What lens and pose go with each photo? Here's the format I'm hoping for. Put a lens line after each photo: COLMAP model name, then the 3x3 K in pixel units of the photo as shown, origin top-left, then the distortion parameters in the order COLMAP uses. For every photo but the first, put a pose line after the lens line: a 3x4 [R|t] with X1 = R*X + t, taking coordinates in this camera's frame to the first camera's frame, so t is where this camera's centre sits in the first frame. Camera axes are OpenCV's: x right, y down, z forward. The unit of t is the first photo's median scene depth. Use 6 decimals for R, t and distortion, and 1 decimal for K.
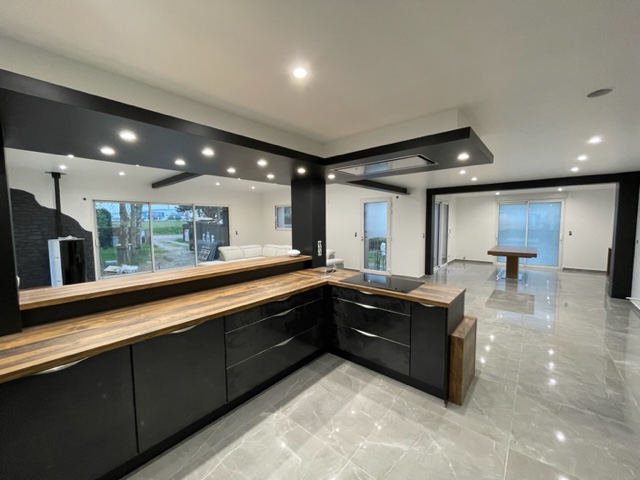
lens RADIAL K [[258.5, 0, 320.4], [0, 258.5, 240.1], [0, 0, 1]] dist [-0.001617, 0.000142]
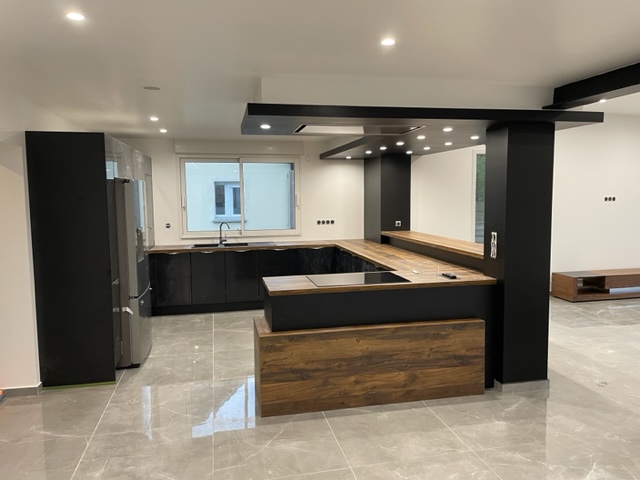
lens RADIAL K [[481.8, 0, 320.2], [0, 481.8, 239.7], [0, 0, 1]] dist [0.039186, -0.002924]
pose [[-0.607676, 0.088043, -0.789289, 1.386237], [-0.040738, 0.989072, 0.141692, -0.149313], [0.793139, 0.118257, -0.597449, 1.714600]]
